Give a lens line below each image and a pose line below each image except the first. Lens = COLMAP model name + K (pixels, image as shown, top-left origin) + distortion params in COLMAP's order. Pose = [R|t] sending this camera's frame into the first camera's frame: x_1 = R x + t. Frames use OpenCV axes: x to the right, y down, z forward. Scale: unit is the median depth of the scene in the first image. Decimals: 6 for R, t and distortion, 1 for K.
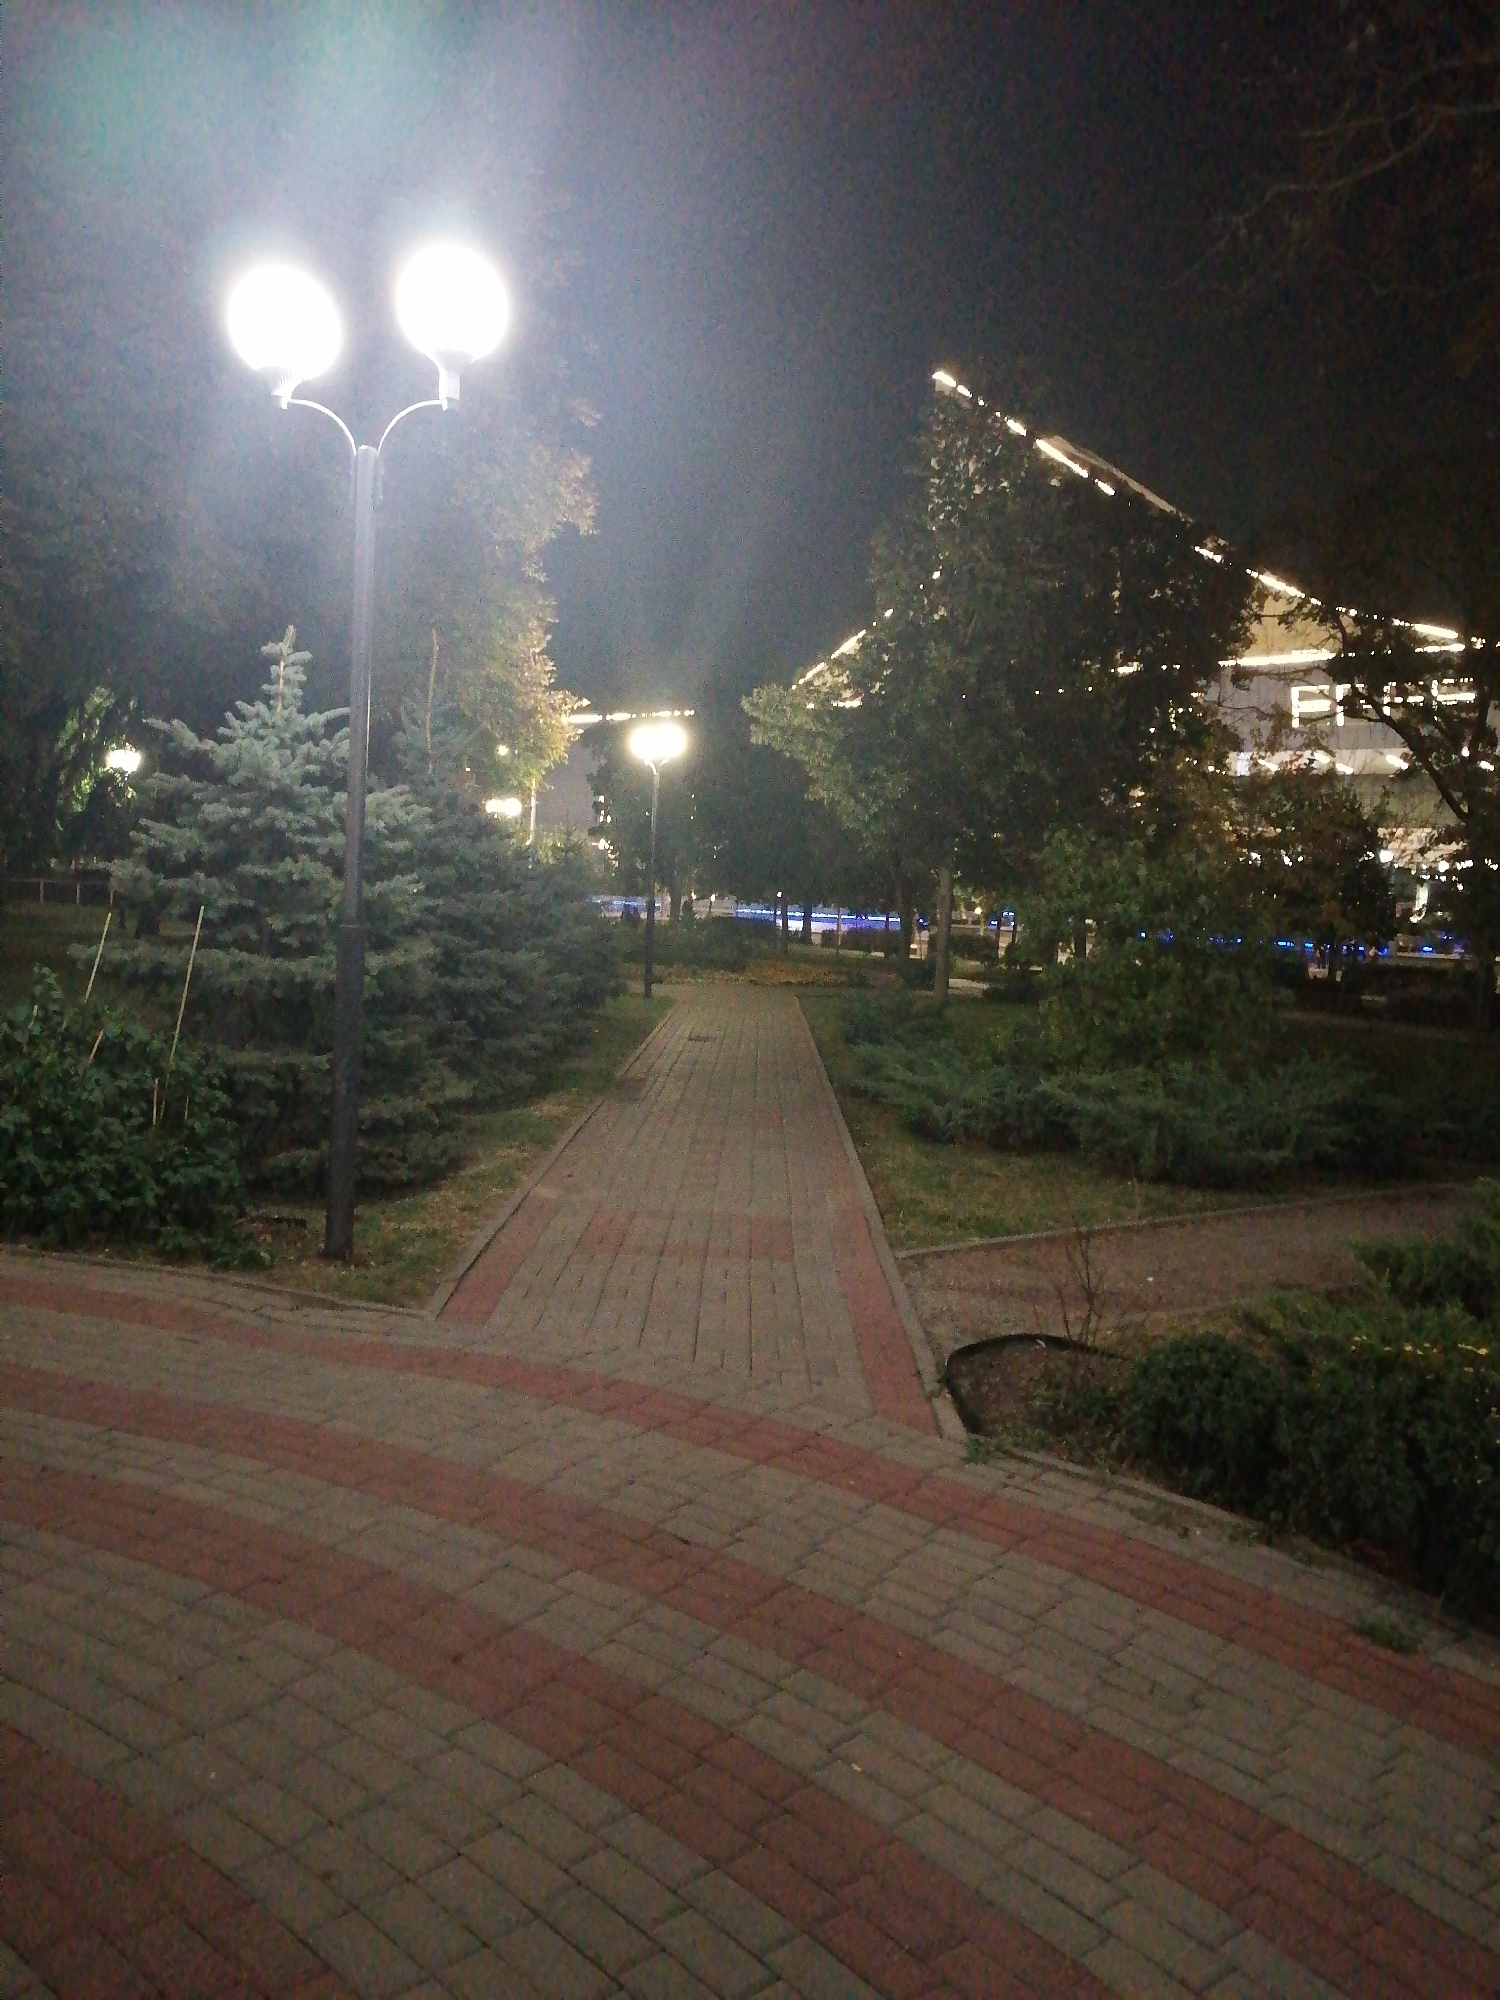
lens RADIAL K [[1487.3, 0, 750.0], [0, 1487.3, 1000.0], [0, 0, 1]] dist [0.048968, -0.081453]
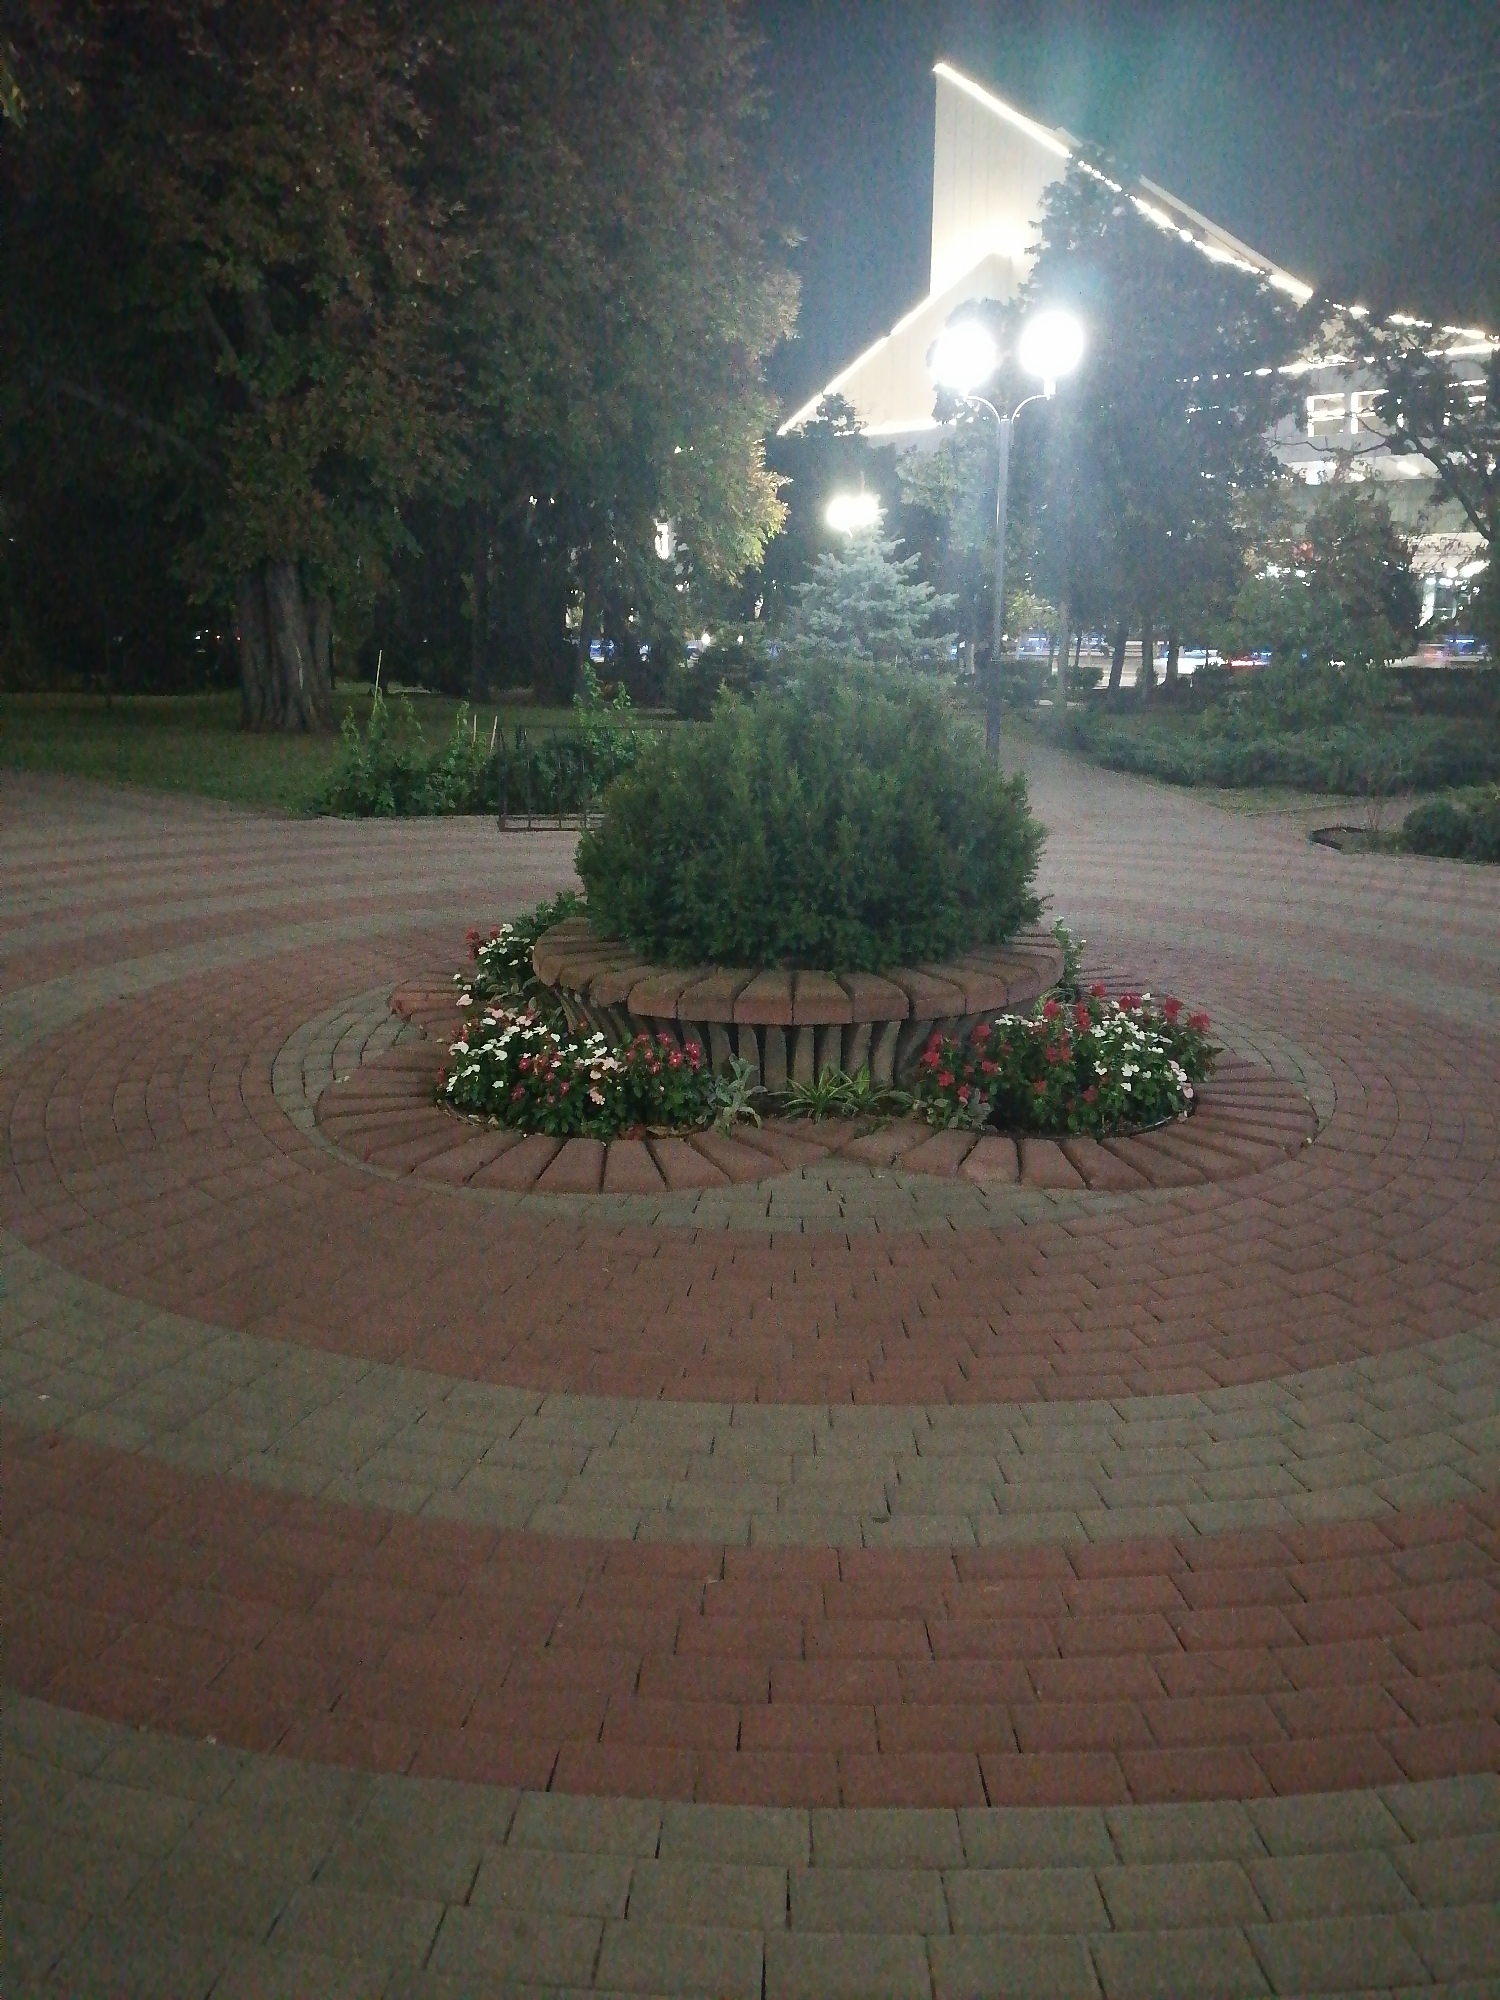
lens RADIAL K [[1487.3, 0, 750.0], [0, 1487.3, 1000.0], [0, 0, 1]] dist [0.048968, -0.081453]
pose [[0.998701, -0.050895, 0.002419, -0.327248], [0.049737, 0.984079, 0.170630, 0.022304], [-0.011065, -0.170288, 0.985332, -0.576454]]
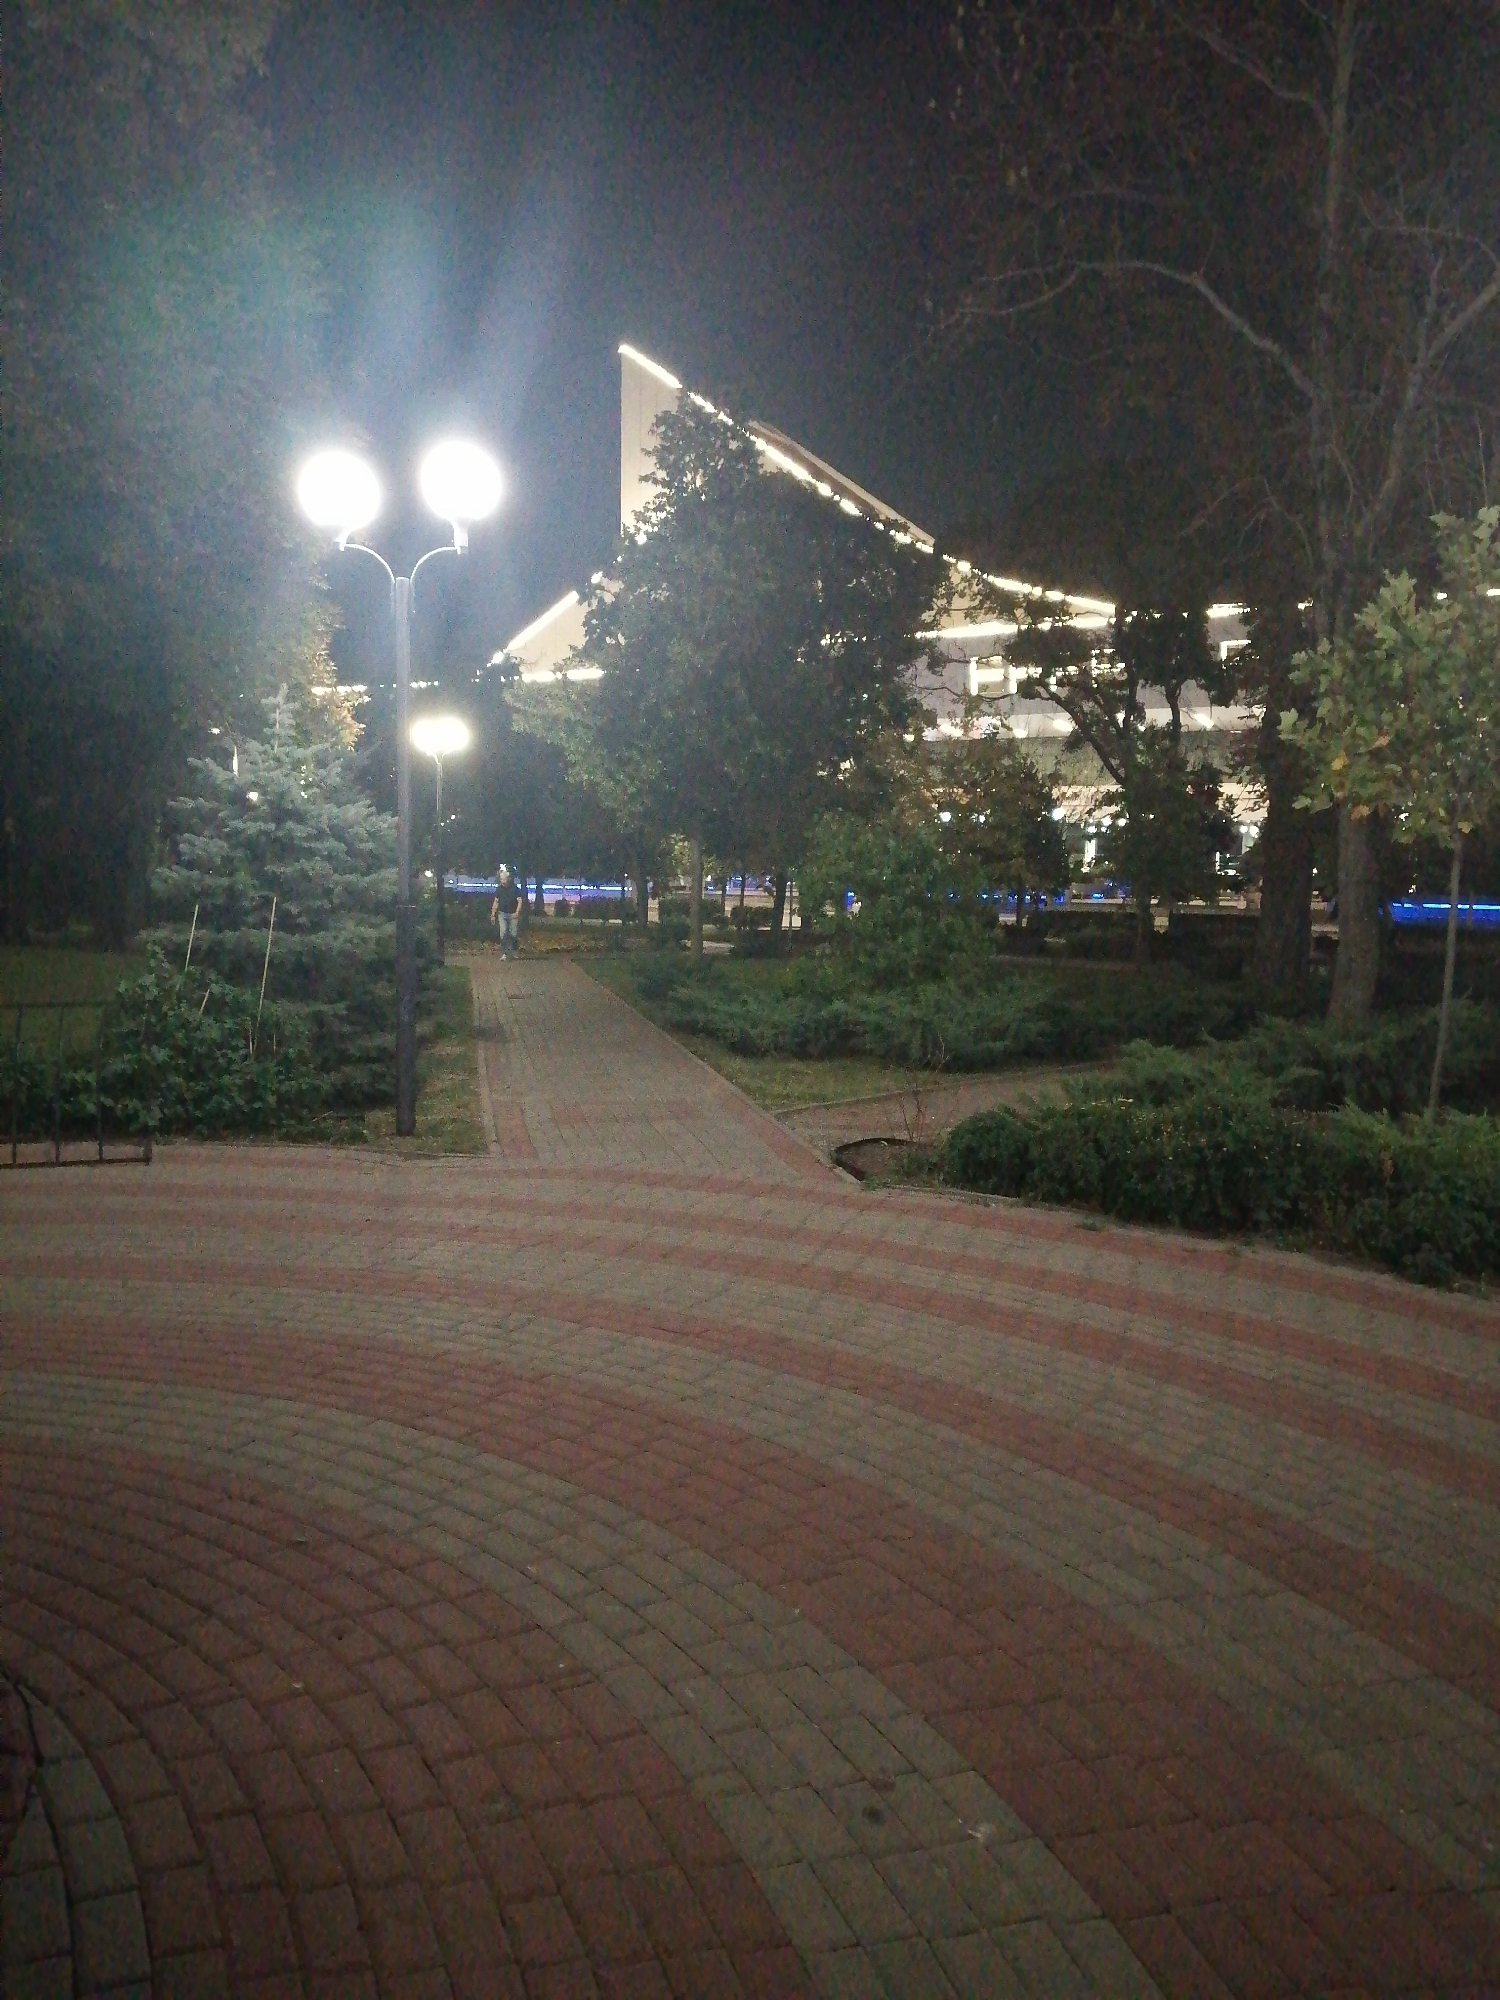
lens RADIAL K [[1492.1, 0, 750.0], [0, 1492.1, 1000.0], [0, 0, 1]] dist [0.057707, -0.141643]
pose [[0.979762, -0.054076, 0.192724, -0.115090], [0.049991, 0.998411, 0.025998, 0.010592], [-0.193823, -0.015837, 0.980909, -0.257954]]
